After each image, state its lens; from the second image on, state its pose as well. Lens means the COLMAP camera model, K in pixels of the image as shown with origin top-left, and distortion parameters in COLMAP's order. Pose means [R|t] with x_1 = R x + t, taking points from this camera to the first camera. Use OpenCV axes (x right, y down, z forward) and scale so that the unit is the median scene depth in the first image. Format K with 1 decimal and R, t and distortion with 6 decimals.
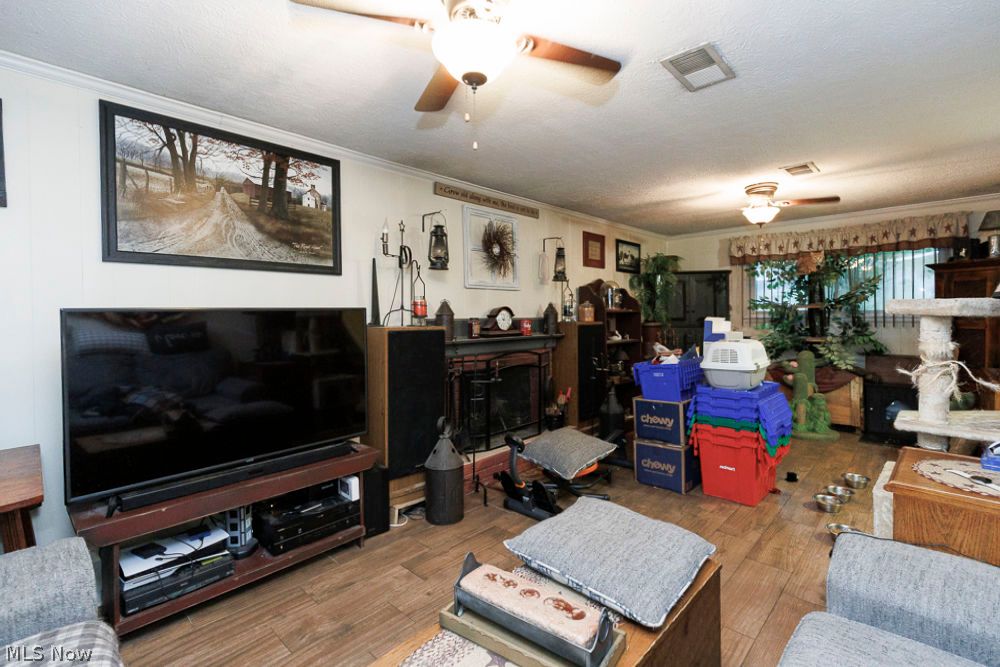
lens RADIAL K [[447.5, 0, 515.4], [0, 447.5, 315.1], [0, 0, 1]] dist [0.007066, -0.001080]
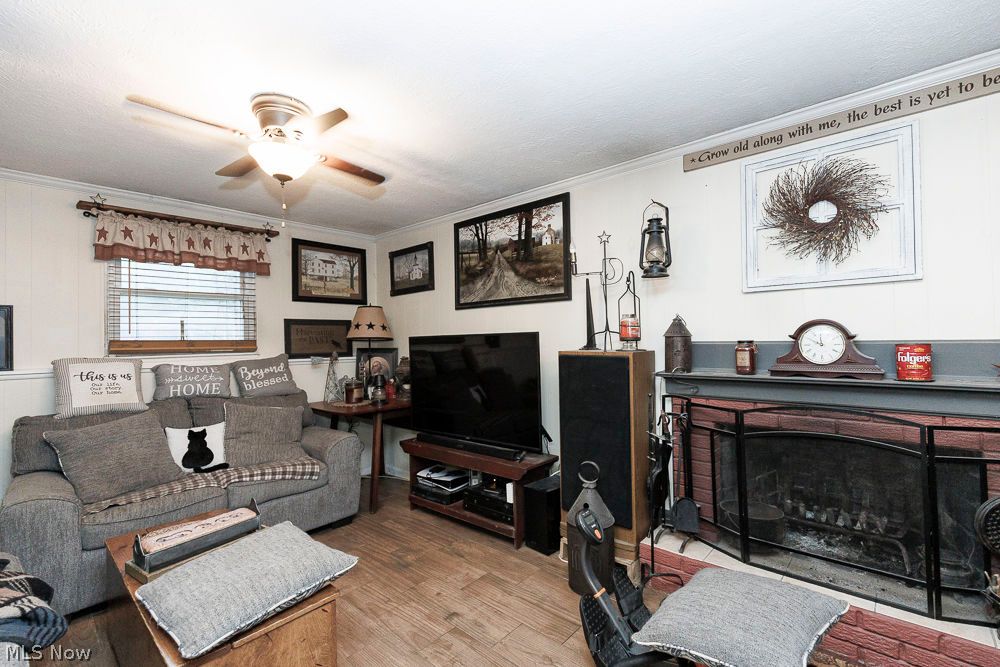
lens RADIAL K [[447.5, 0, 507.7], [0, 447.5, 331.3], [0, 0, 1]] dist [0.007066, -0.001080]
pose [[0.024893, -0.008212, -0.999656, 0.619214], [0.018848, 0.999792, -0.007744, -0.009460], [0.999512, -0.018649, 0.025043, 0.774625]]
